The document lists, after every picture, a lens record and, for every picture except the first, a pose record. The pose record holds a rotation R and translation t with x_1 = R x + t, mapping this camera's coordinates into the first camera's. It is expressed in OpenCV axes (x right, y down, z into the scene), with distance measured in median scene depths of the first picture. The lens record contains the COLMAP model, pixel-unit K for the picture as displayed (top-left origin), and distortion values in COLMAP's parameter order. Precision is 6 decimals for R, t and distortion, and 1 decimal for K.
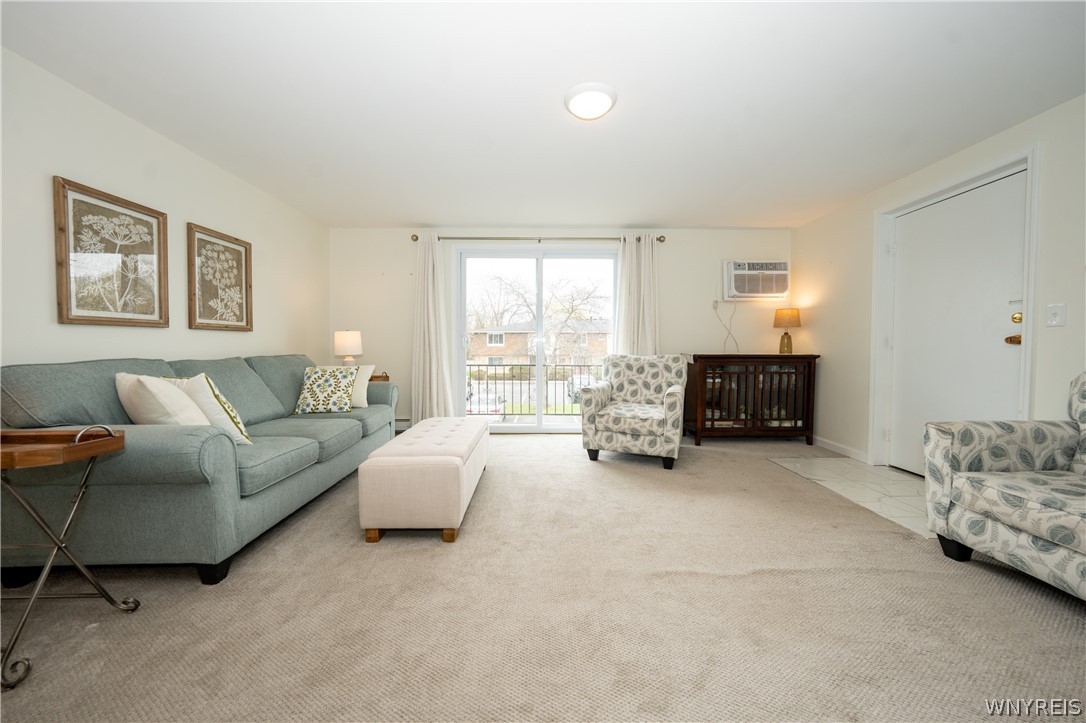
lens RADIAL K [[394.6, 0, 550.9], [0, 394.6, 360.0], [0, 0, 1]] dist [-0.016121, 0.002911]
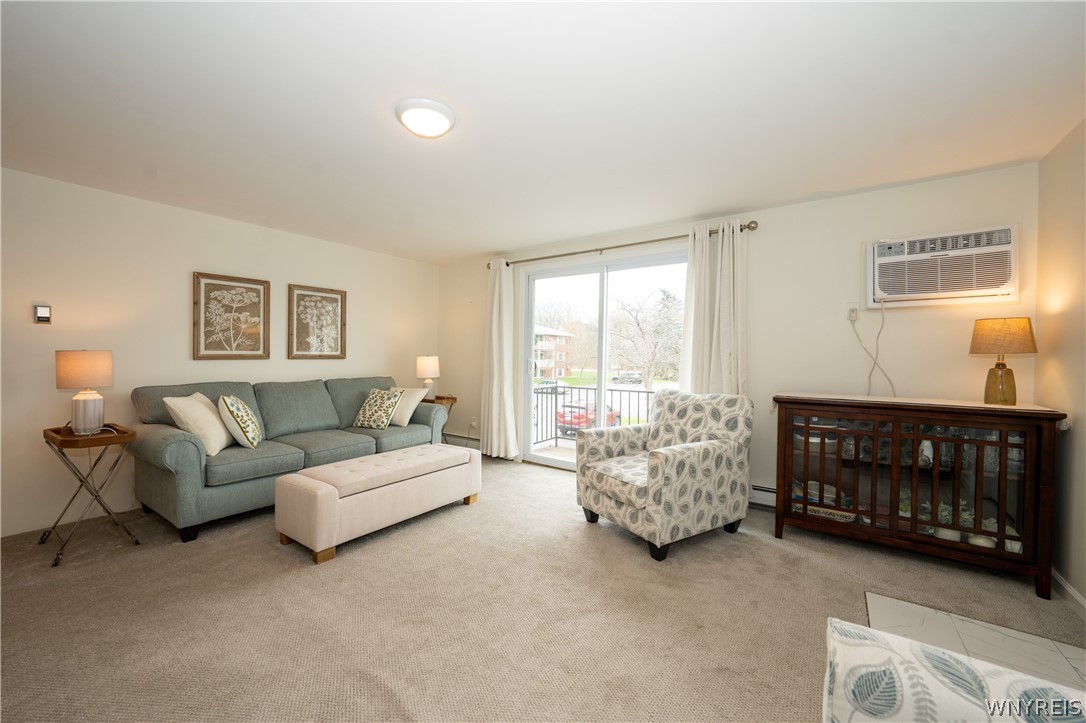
lens RADIAL K [[425.6, 0, 547.5], [0, 425.6, 359.5], [0, 0, 1]] dist [-0.010104, 0.001423]
pose [[0.804802, 0.012553, -0.593410, 0.586904], [-0.030045, 0.999356, -0.019607, -0.061085], [0.592782, 0.033608, 0.804661, 0.255791]]
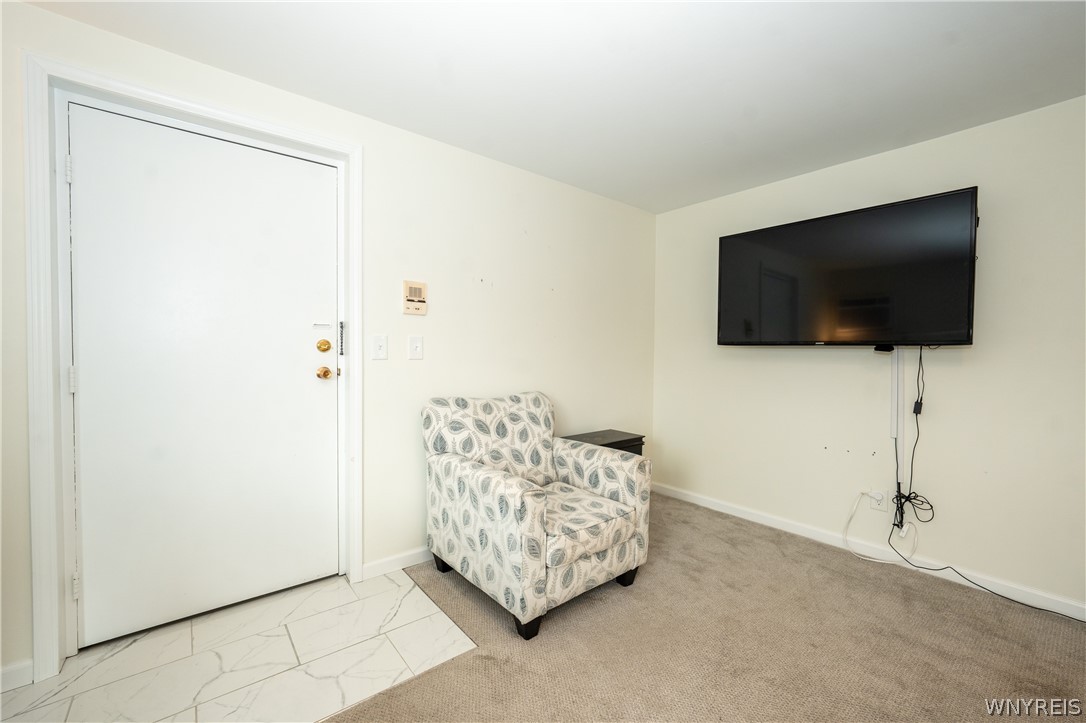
lens RADIAL K [[445.8, 0, 543.7], [0, 445.8, 364.0], [0, 0, 1]] dist [-0.002996, -0.000395]
pose [[-0.605293, -0.031740, 0.795370, 0.143101], [0.016091, 0.998513, 0.052092, -0.083624], [-0.795840, 0.044329, -0.603882, 0.890691]]
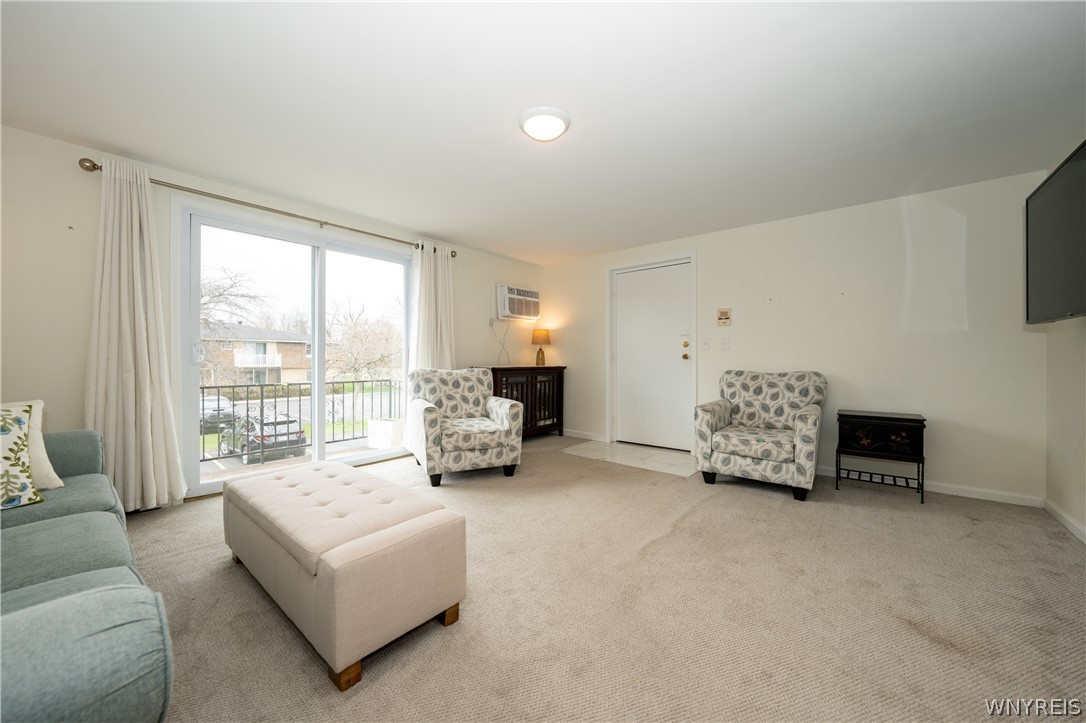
lens RADIAL K [[394.6, 0, 544.6], [0, 394.6, 359.7], [0, 0, 1]] dist [-0.016121, 0.002911]
pose [[0.659261, -0.002360, 0.751910, -0.436286], [0.024640, 0.999526, -0.018467, -0.015014], [-0.751510, 0.030702, 0.659007, 0.219083]]
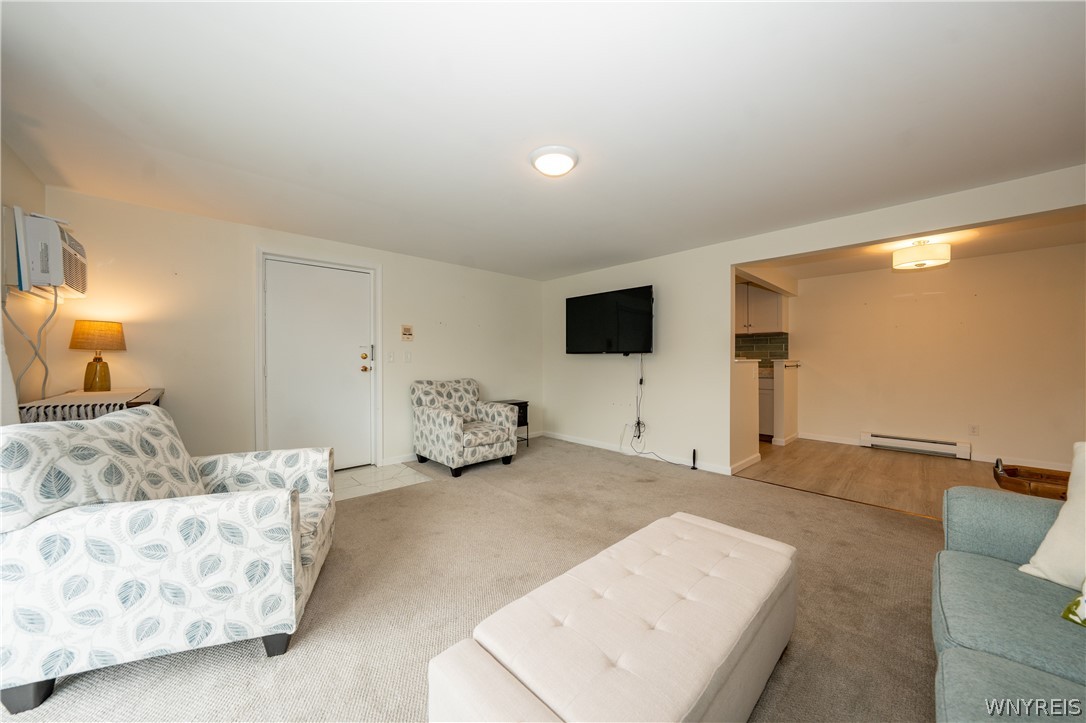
lens RADIAL K [[372.8, 0, 537.9], [0, 372.8, 364.6], [0, 0, 1]] dist [-0.006707, 0.000124]
pose [[-0.652188, -0.009441, 0.757998, -0.421434], [0.025773, 0.999068, 0.034619, -0.081135], [-0.757619, 0.042114, -0.651337, 1.114664]]
